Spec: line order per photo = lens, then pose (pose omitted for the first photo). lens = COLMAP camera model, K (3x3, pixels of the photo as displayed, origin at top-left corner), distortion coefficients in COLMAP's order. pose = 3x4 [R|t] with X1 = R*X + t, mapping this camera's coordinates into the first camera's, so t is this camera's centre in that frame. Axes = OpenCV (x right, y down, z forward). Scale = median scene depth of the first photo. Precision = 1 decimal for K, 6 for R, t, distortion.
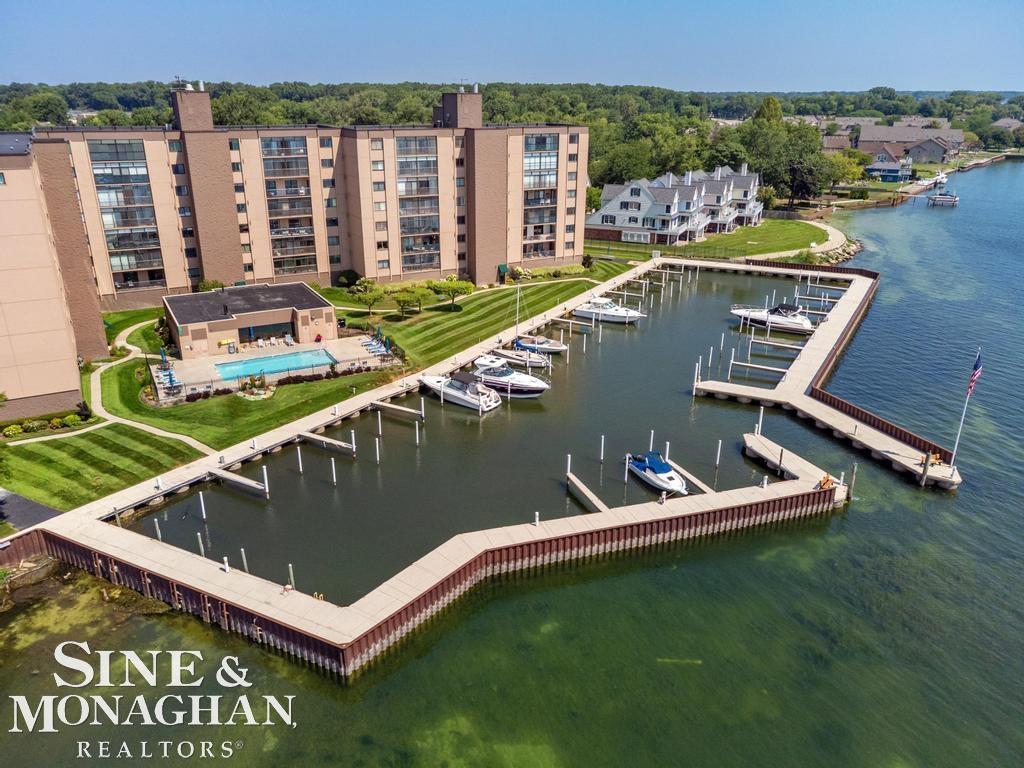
lens RADIAL K [[757.2, 0, 516.5], [0, 757.2, 382.6], [0, 0, 1]] dist [0.009681, -0.005881]
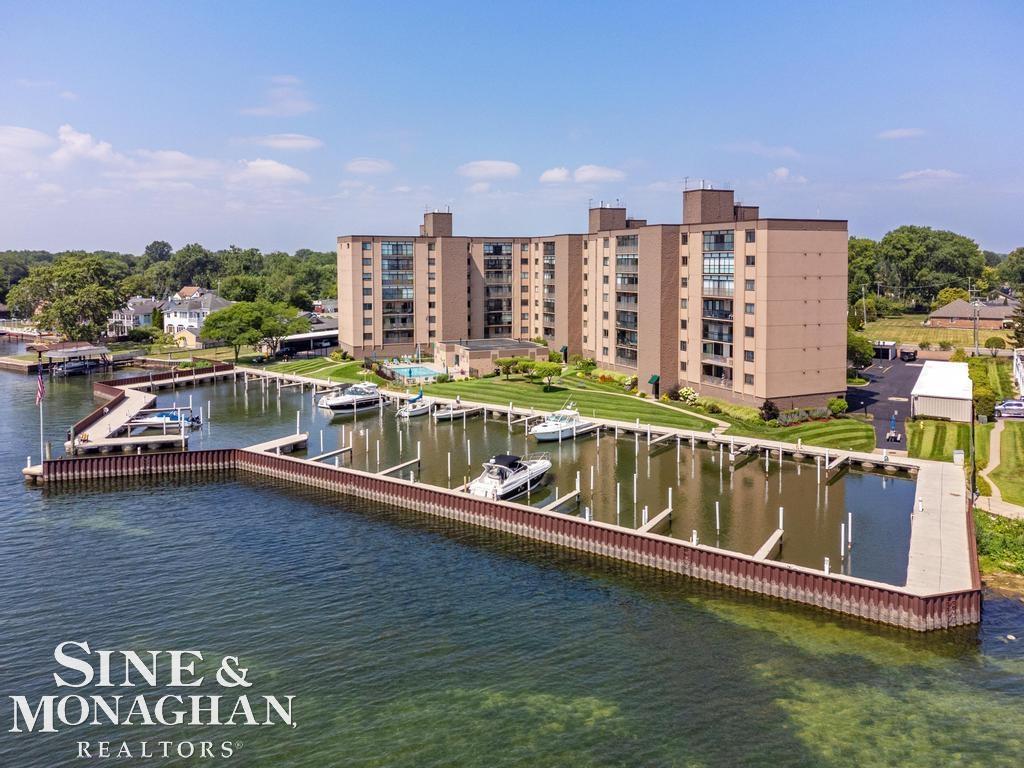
lens RADIAL K [[794.2, 0, 510.4], [0, 794.2, 309.4], [0, 0, 1]] dist [0.000898, -0.001116]
pose [[-0.087761, 0.055190, -0.994612, 1.044729], [-0.350848, 0.932772, 0.082716, -0.283668], [0.932311, 0.356216, -0.062497, 1.025498]]
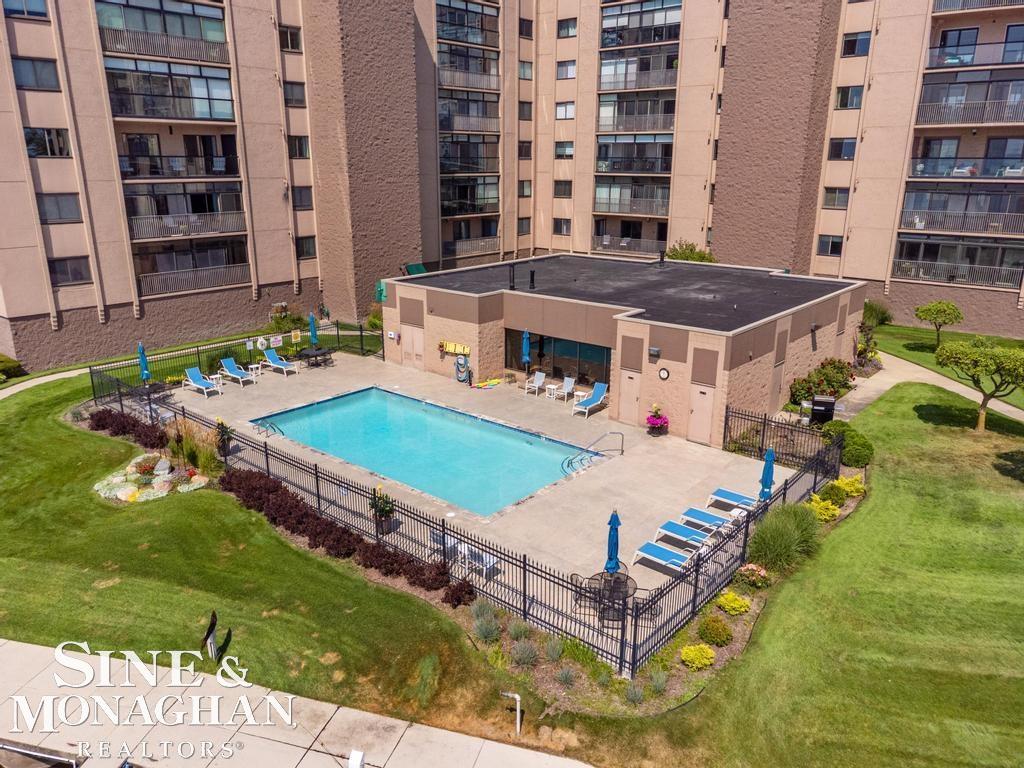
lens RADIAL K [[757.2, 0, 516.5], [0, 757.2, 382.6], [0, 0, 1]] dist [0.009681, -0.005881]
pose [[0.341090, 0.260358, -0.903256, -0.012834], [-0.330815, 0.932658, 0.143910, -0.089536], [0.879897, 0.249725, 0.404251, 0.753183]]
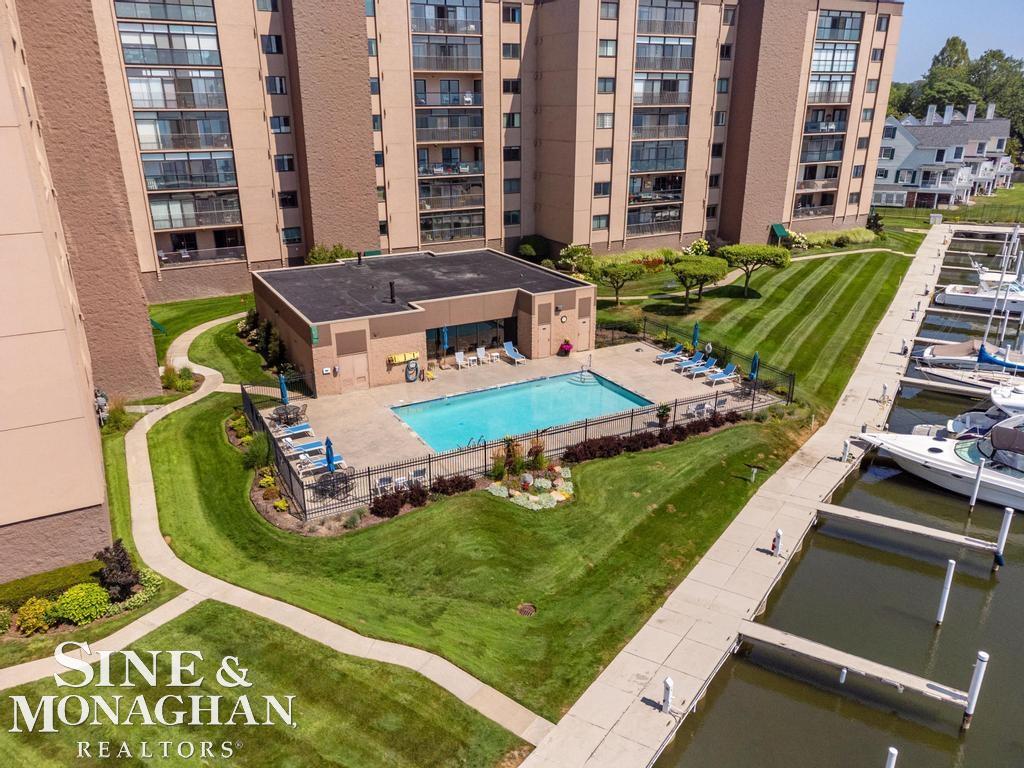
lens RADIAL K [[757.2, 0, 516.5], [0, 757.2, 382.6], [0, 0, 1]] dist [0.009681, -0.005881]
pose [[0.999923, -0.006831, -0.010364, -0.263518], [0.006766, 0.999958, -0.006226, -0.029935], [0.010406, 0.006155, 0.999927, 0.450301]]
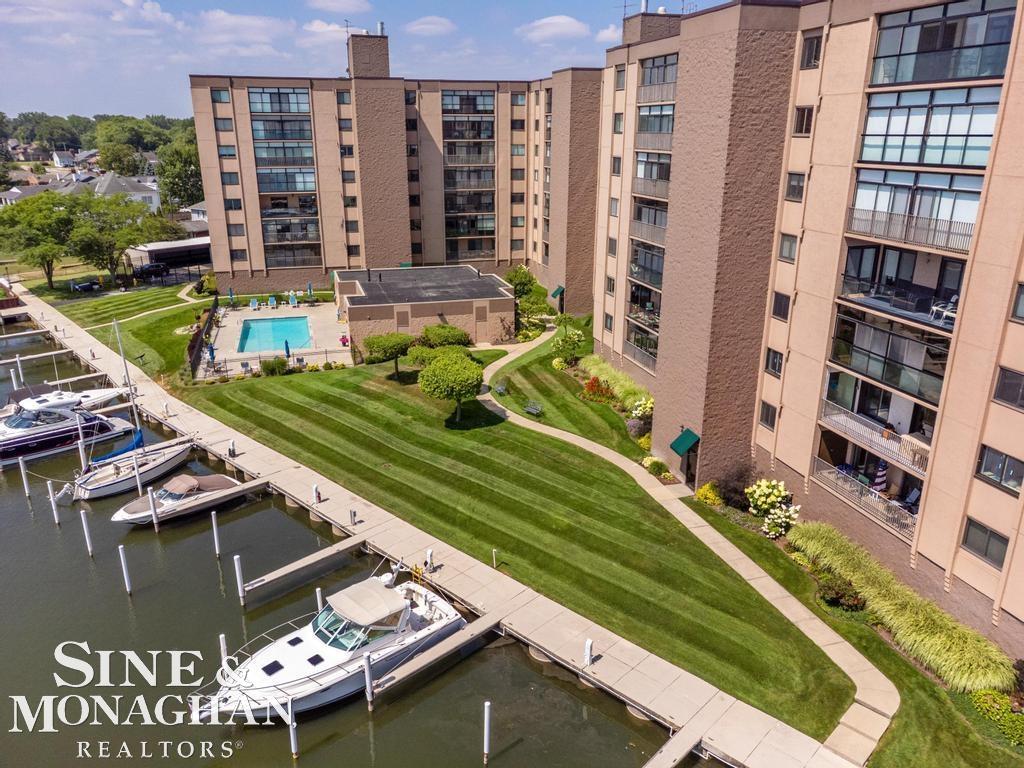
lens RADIAL K [[771.1, 0, 489.8], [0, 771.1, 380.2], [0, 0, 1]] dist [-0.007304, 0.001475]
pose [[-0.248395, 0.296070, -0.922303, 0.360179], [-0.345549, 0.862417, 0.369910, -0.316247], [0.904929, 0.410585, -0.111914, 1.111343]]
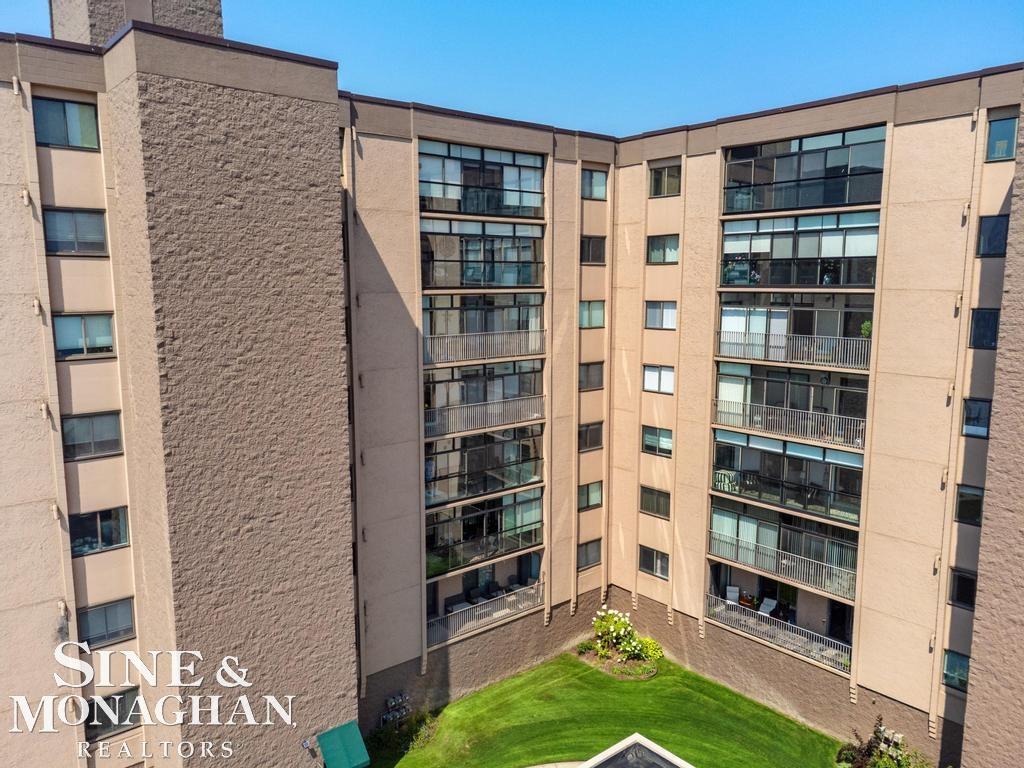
lens RADIAL K [[757.2, 0, 516.5], [0, 757.2, 382.6], [0, 0, 1]] dist [0.009681, -0.005881]
pose [[0.182024, 0.123656, -0.975488, -0.246728], [-0.343999, 0.937379, 0.054636, -0.203175], [0.921158, 0.325622, 0.213163, 0.833616]]
